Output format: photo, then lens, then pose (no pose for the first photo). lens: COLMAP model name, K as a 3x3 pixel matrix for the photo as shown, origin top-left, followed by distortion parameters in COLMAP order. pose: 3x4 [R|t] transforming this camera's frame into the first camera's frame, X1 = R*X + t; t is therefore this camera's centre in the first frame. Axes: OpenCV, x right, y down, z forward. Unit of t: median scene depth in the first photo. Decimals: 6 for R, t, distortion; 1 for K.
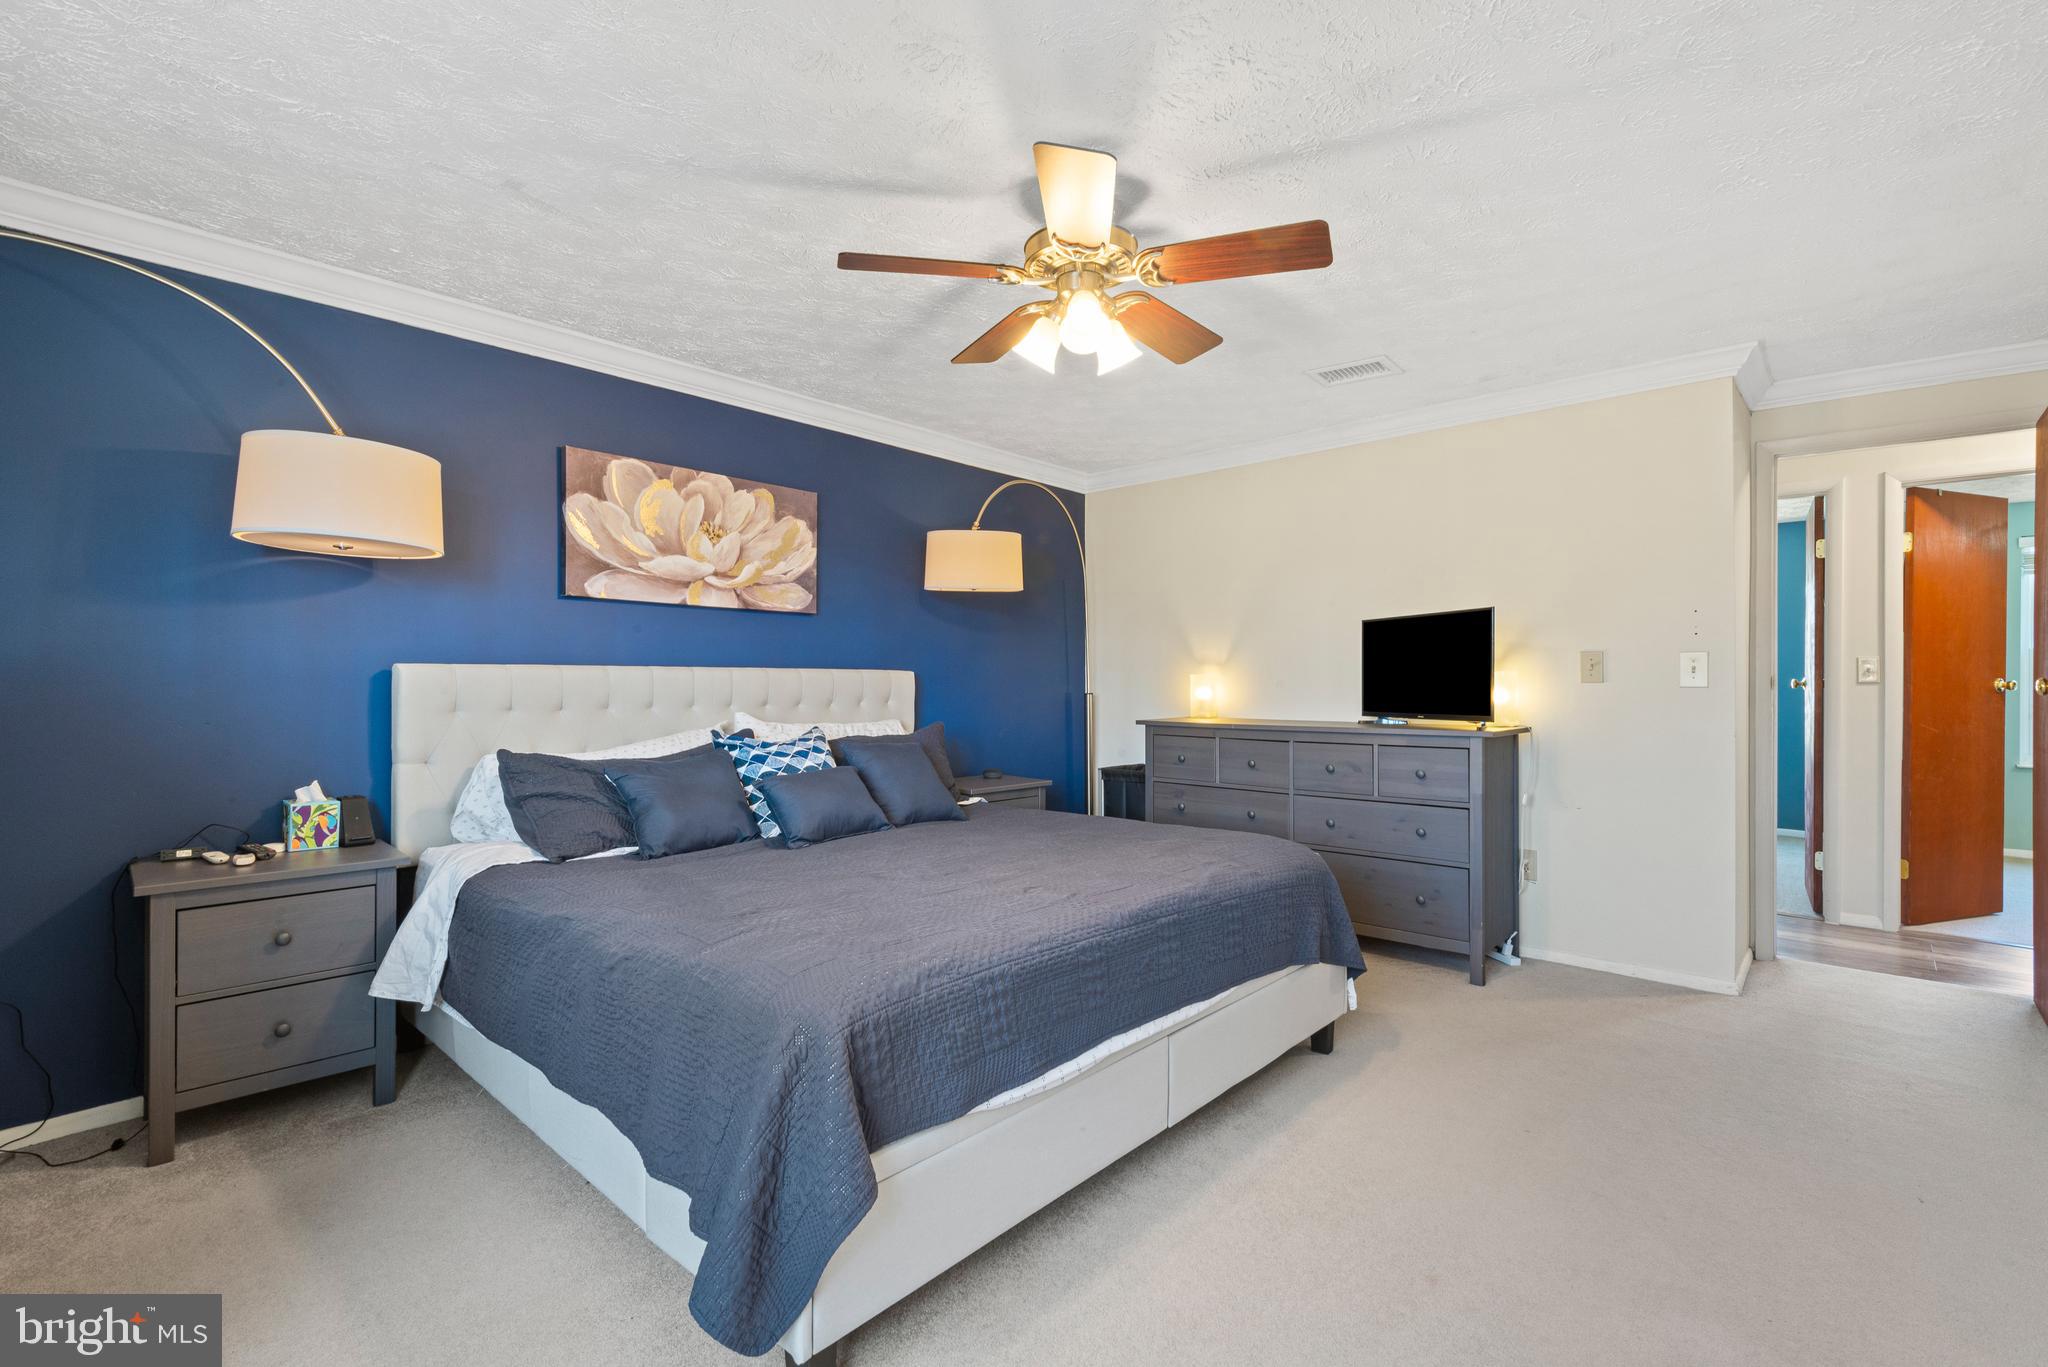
lens RADIAL K [[915.4, 0, 1026.5], [0, 915.4, 684.2], [0, 0, 1]] dist [0.020358, -0.009536]
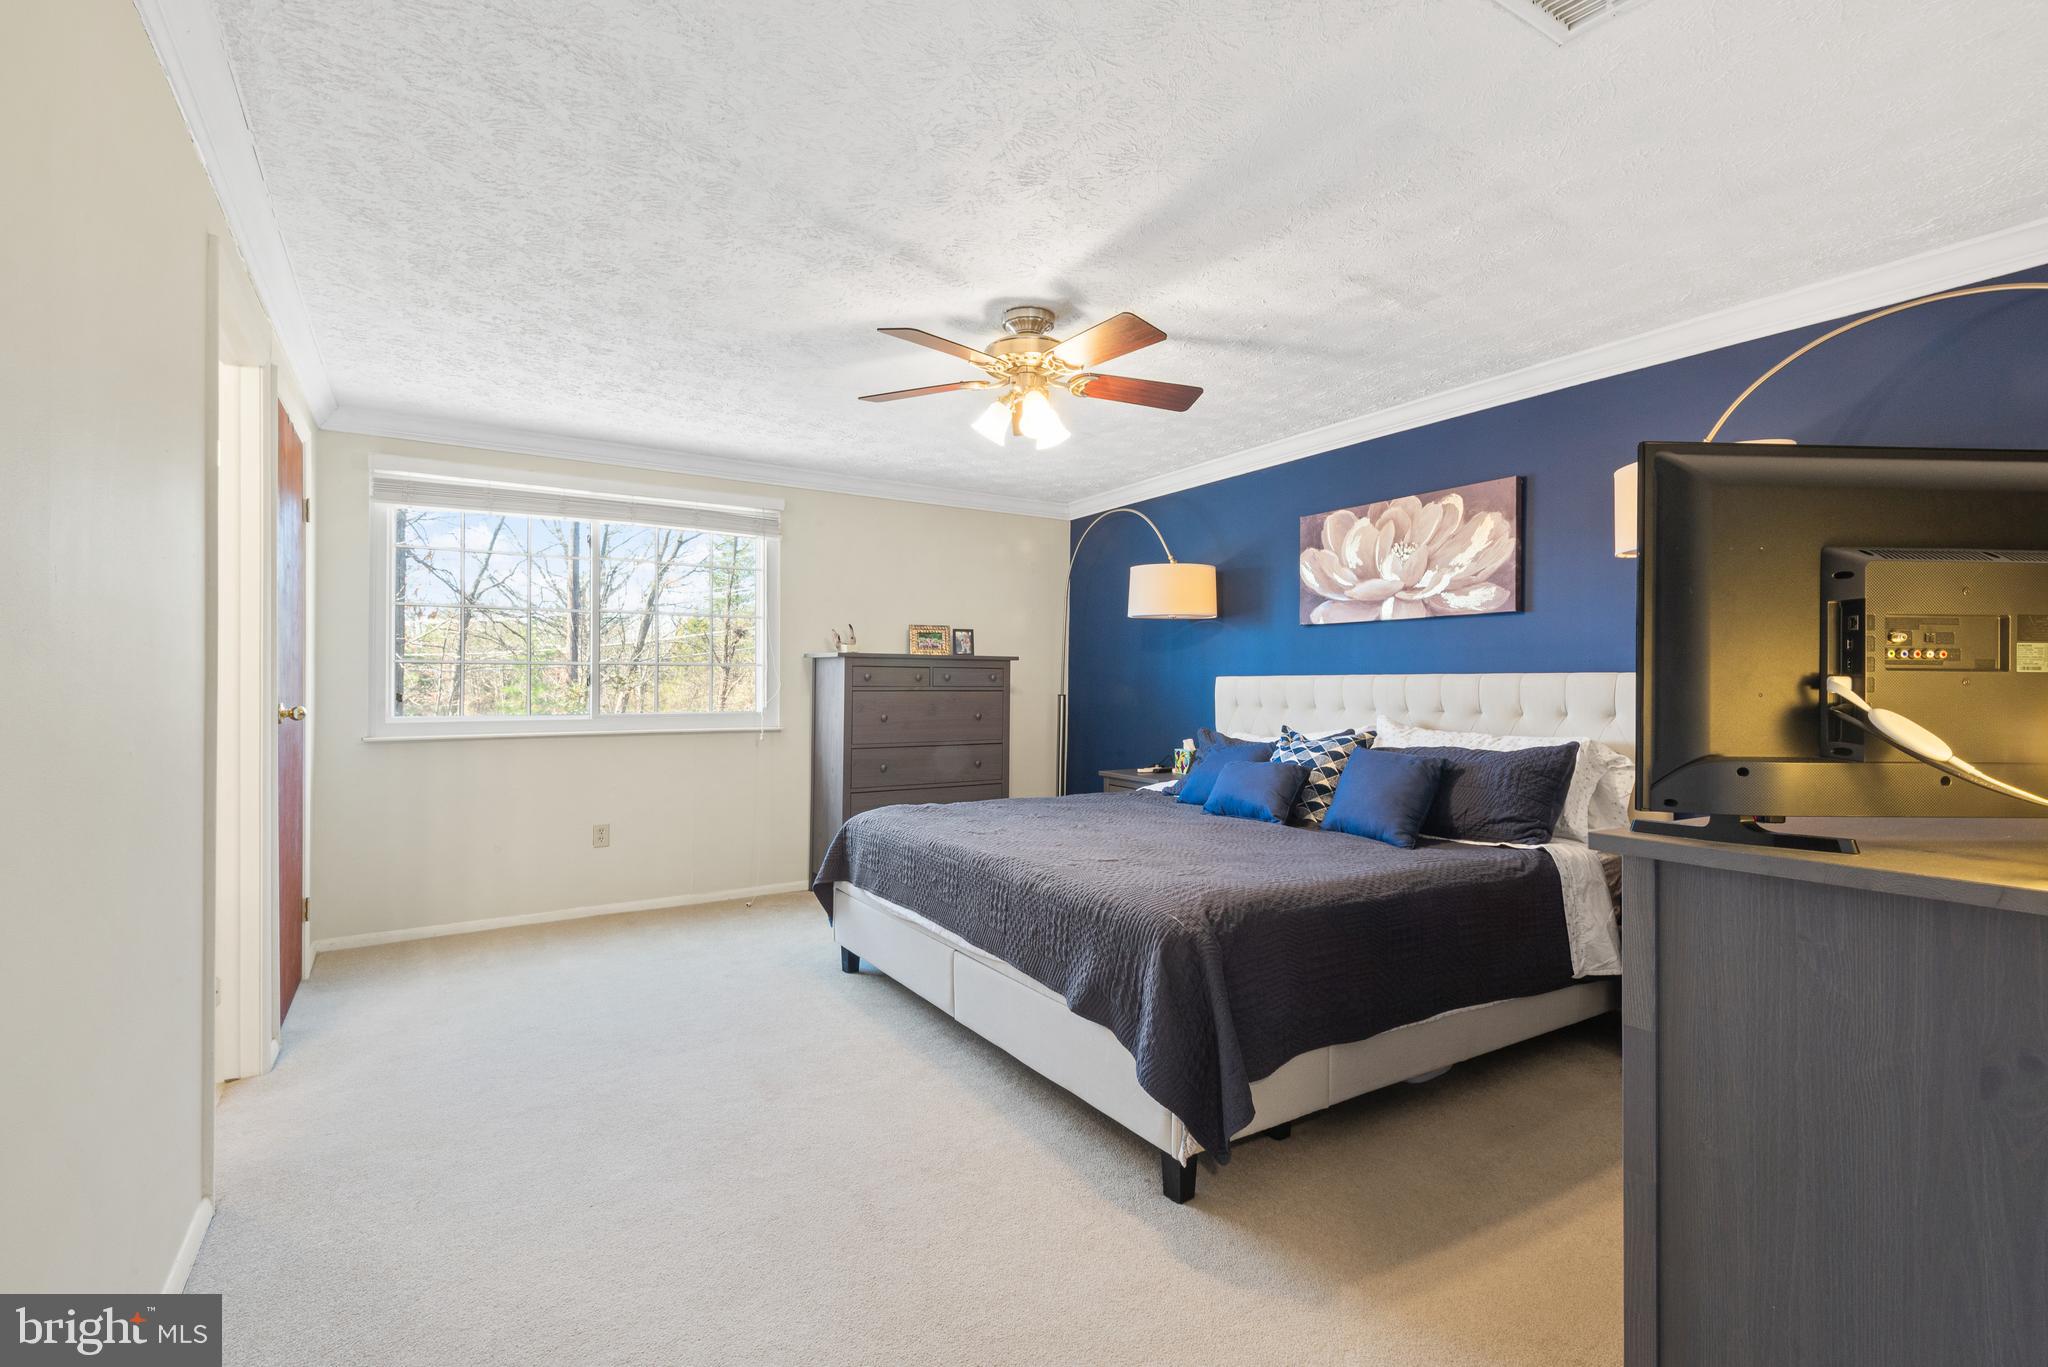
lens RADIAL K [[915.4, 0, 1014.8], [0, 915.4, 681.2], [0, 0, 1]] dist [0.020358, -0.009536]
pose [[-0.268330, -0.006930, -0.963302, 0.864417], [-0.003238, 0.999975, -0.006292, -0.002099], [0.963322, 0.001431, -0.268346, 0.874235]]
